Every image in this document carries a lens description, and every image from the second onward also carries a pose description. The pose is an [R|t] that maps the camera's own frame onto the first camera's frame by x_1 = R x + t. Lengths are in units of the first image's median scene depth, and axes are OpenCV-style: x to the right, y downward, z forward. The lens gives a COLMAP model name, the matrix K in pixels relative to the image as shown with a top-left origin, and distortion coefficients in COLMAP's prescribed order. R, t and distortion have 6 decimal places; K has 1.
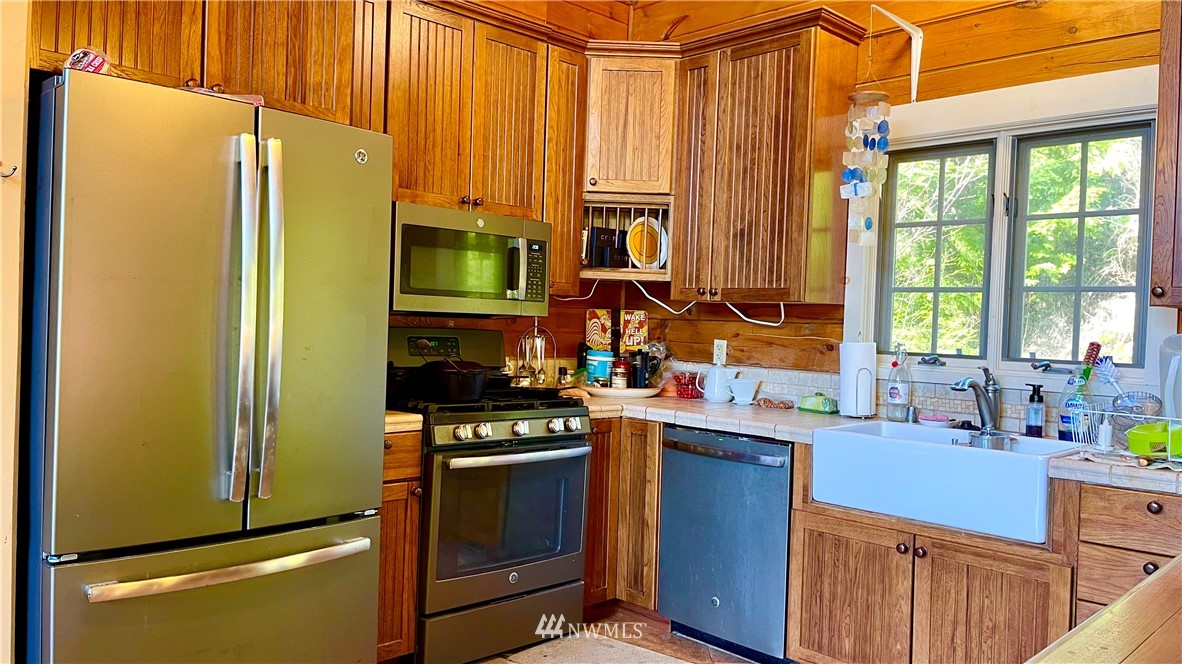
lens RADIAL K [[888.6, 0, 595.7], [0, 888.6, 335.1], [0, 0, 1]] dist [0.070295, -0.106301]
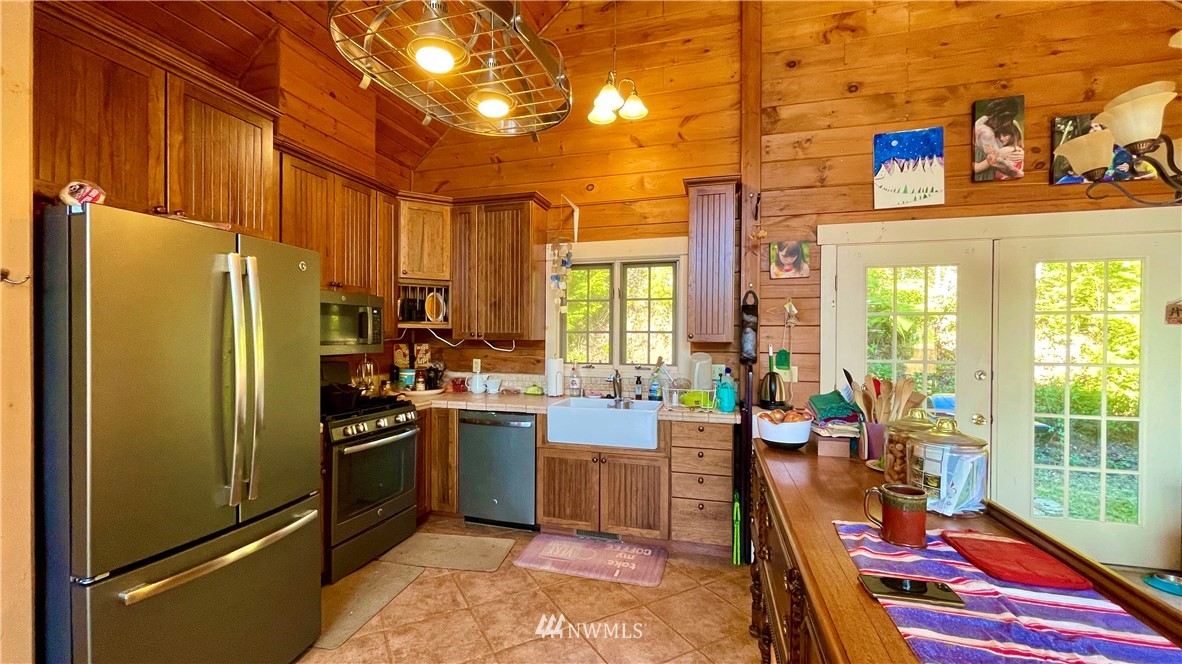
lens RADIAL K [[477.5, 0, 586.5], [0, 477.5, 338.3], [0, 0, 1]] dist [-0.000250, 0.000093]
pose [[0.872186, -0.033236, 0.488044, -0.162107], [0.032807, 0.999417, 0.009431, -0.044673], [-0.488073, 0.007786, 0.872768, 0.024836]]
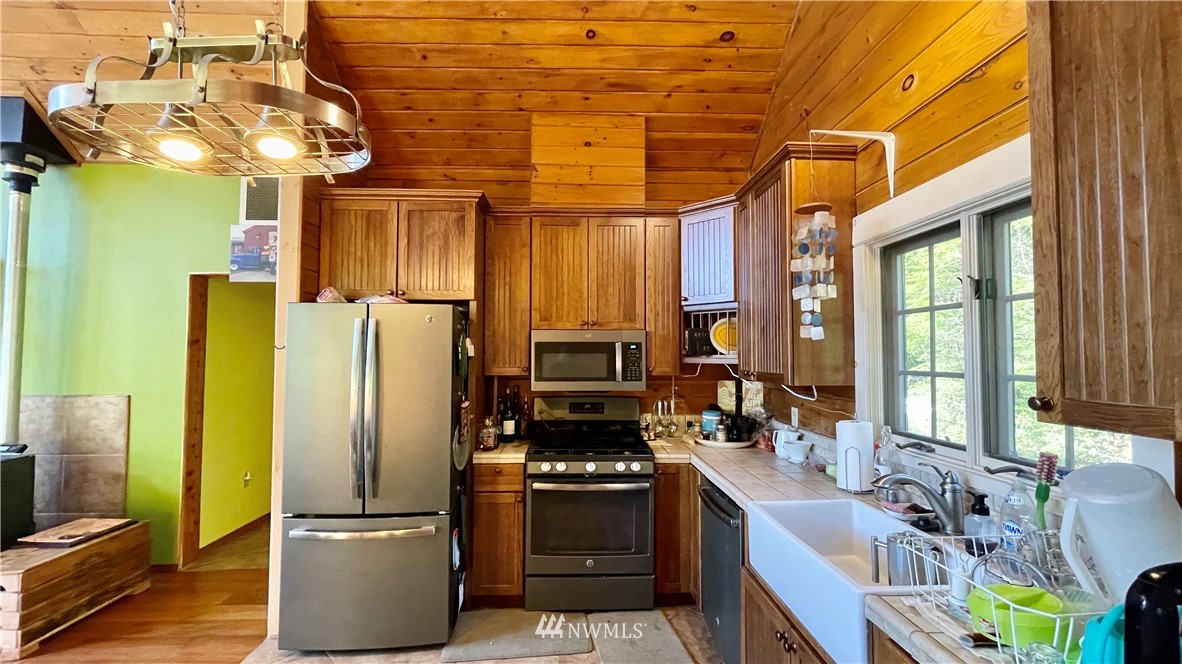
lens RADIAL K [[477.5, 0, 586.5], [0, 477.5, 338.3], [0, 0, 1]] dist [-0.000250, 0.000093]
pose [[0.739443, -0.057197, -0.670785, 0.437057], [0.013496, 0.997444, -0.070173, -0.056336], [0.673084, 0.042836, 0.738324, 0.324526]]
